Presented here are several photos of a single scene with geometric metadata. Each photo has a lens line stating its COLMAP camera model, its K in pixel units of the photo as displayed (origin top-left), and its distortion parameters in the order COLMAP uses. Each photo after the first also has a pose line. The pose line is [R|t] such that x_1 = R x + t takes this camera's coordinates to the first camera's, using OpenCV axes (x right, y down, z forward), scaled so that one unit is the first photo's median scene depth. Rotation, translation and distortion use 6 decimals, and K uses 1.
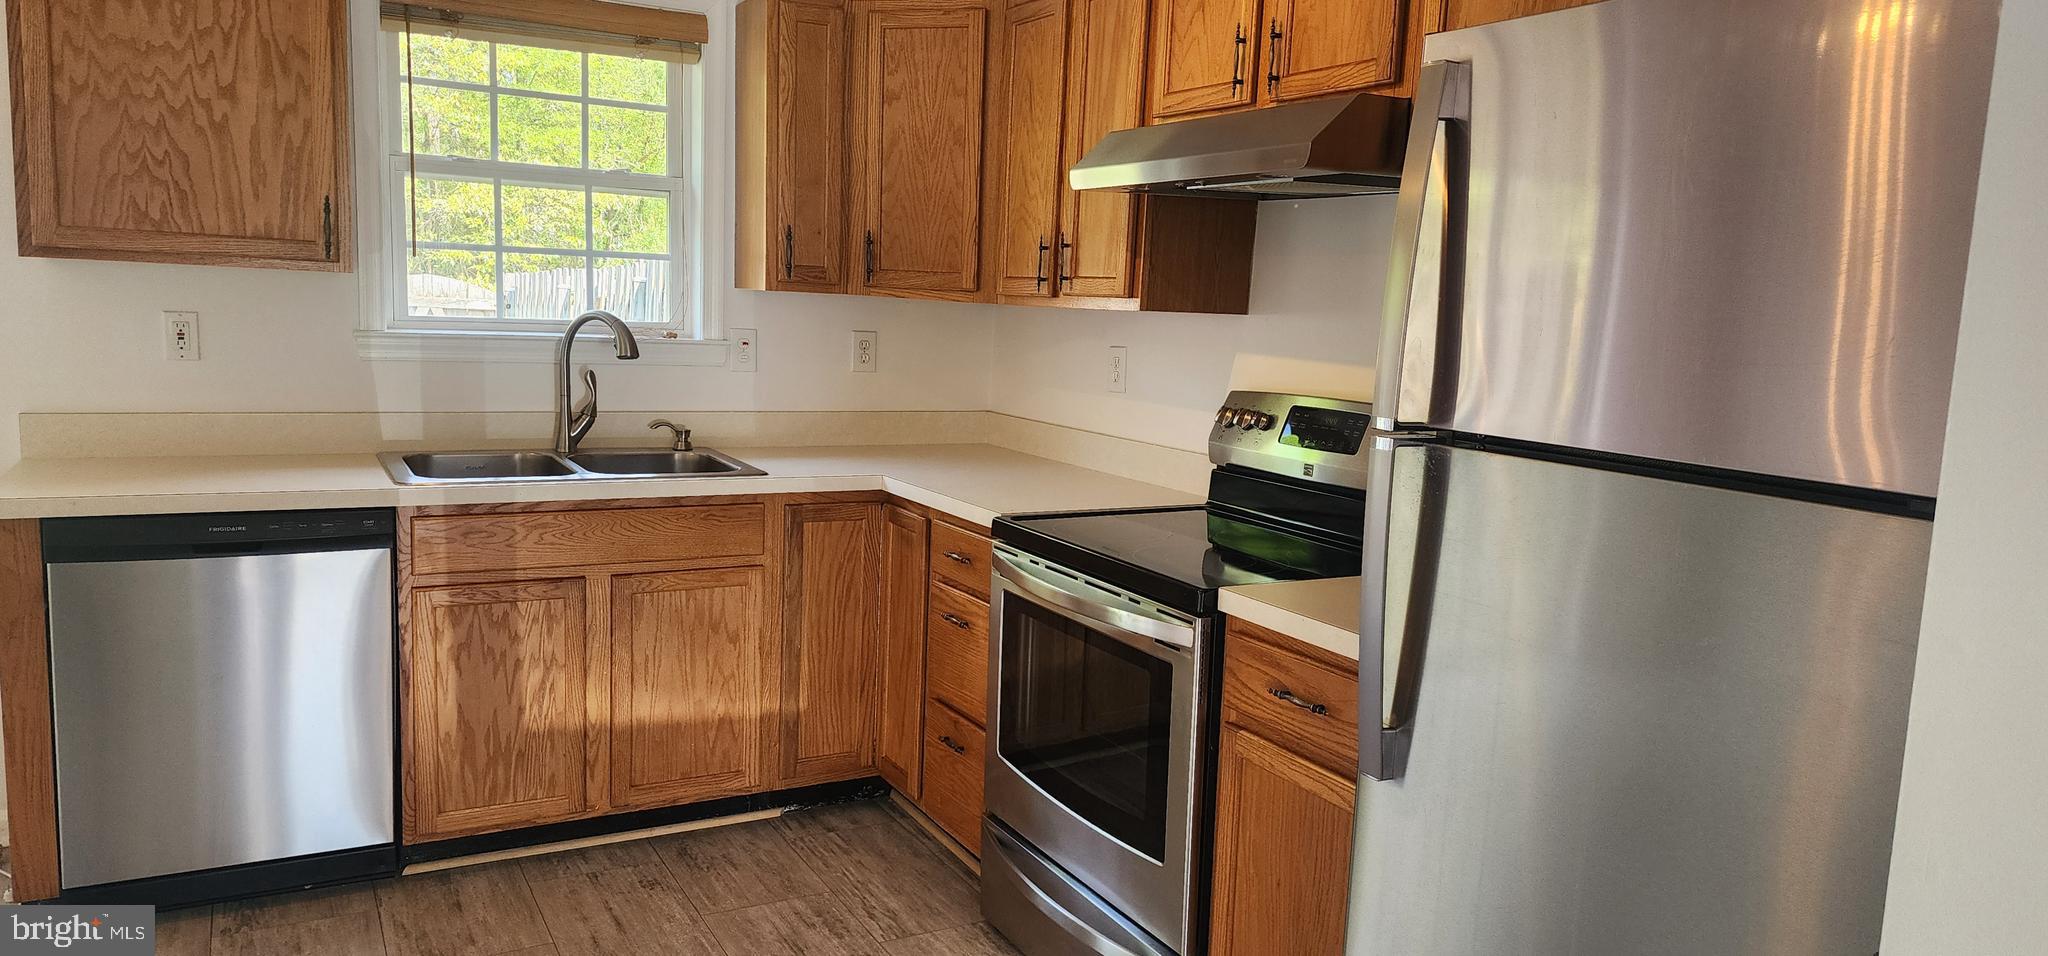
lens RADIAL K [[1369.1, 0, 1021.8], [0, 1369.1, 485.9], [0, 0, 1]] dist [0.085218, -0.058461]
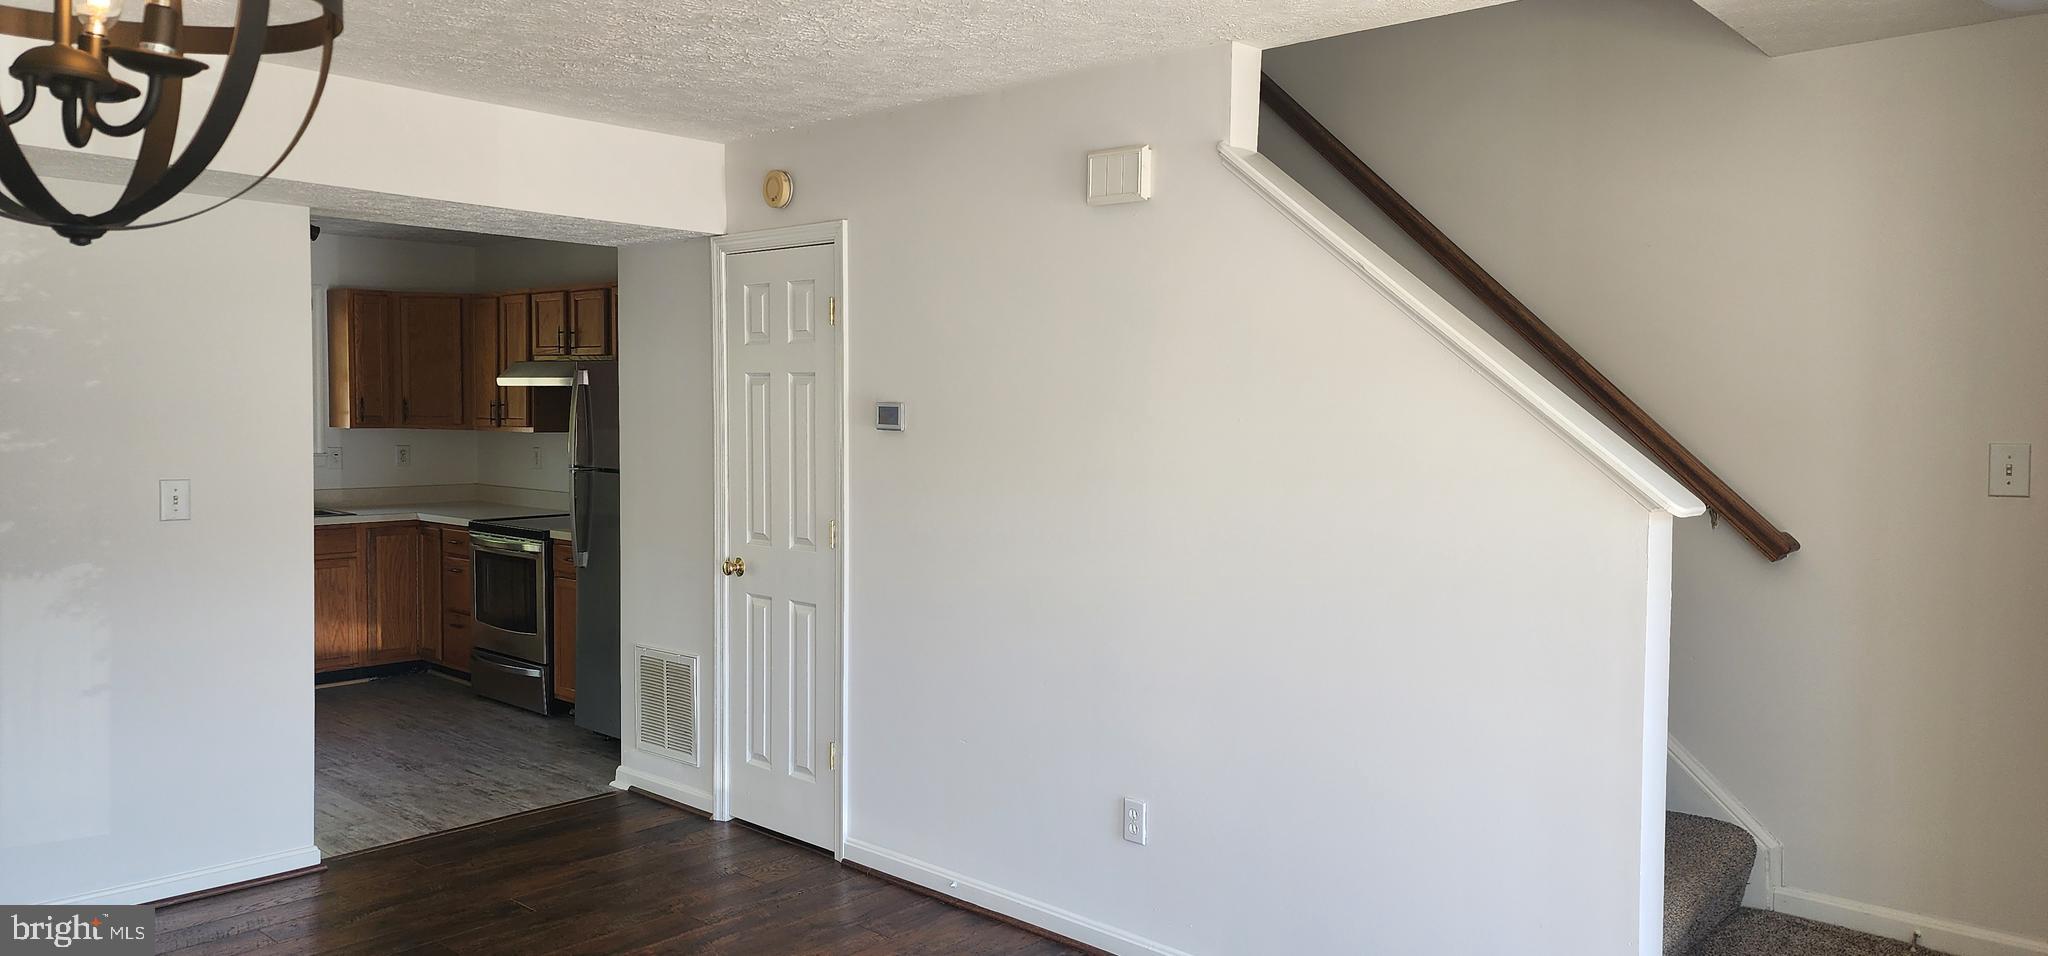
lens RADIAL K [[1354.9, 0, 1034.2], [0, 1354.9, 454.0], [0, 0, 1]] dist [0.090882, -0.088525]
pose [[0.945161, -0.047064, 0.323197, 0.132310], [0.076801, 0.993842, -0.079875, 0.162743], [-0.317448, 0.100317, 0.942955, -1.477799]]
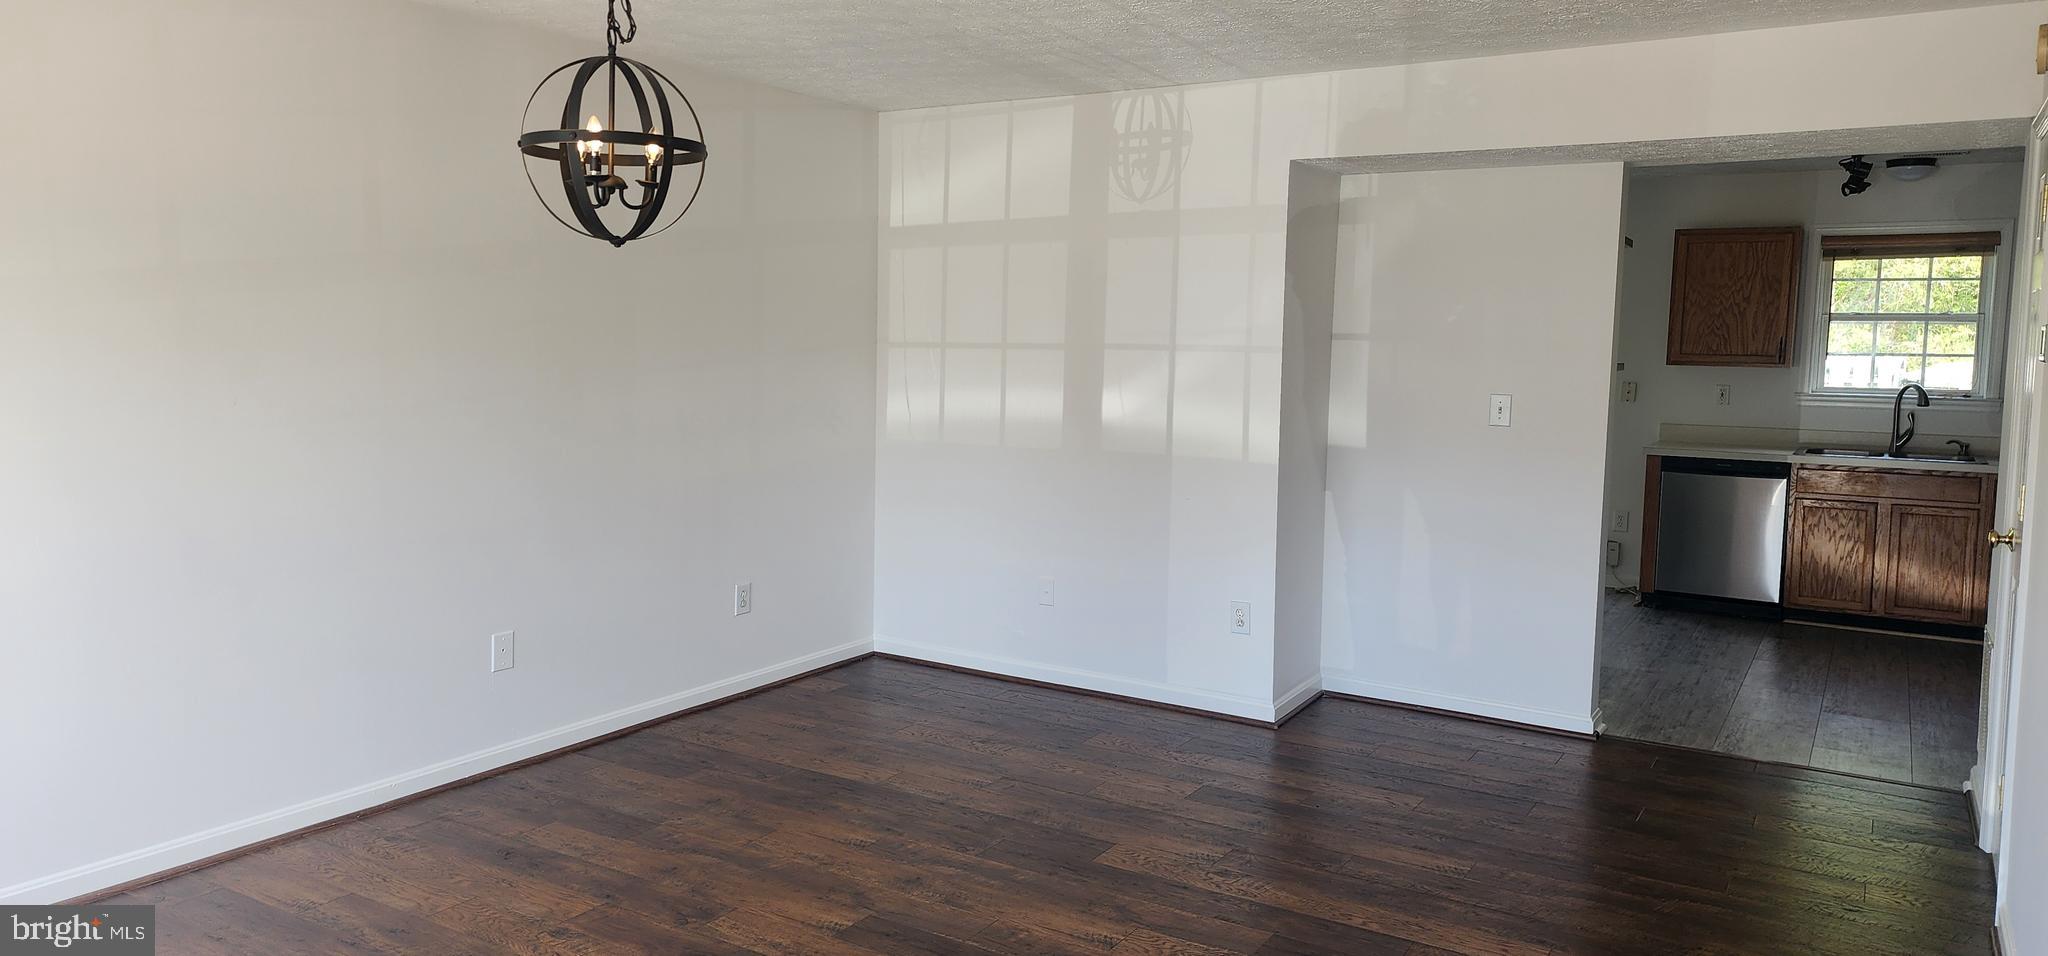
lens RADIAL K [[1354.9, 0, 1034.2], [0, 1354.9, 454.0], [0, 0, 1]] dist [0.090882, -0.088525]
pose [[0.490924, 0.040061, -0.870281, 0.956466], [-0.114182, 0.993284, -0.018686, 0.186825], [0.863688, 0.108544, 0.492201, -1.275881]]
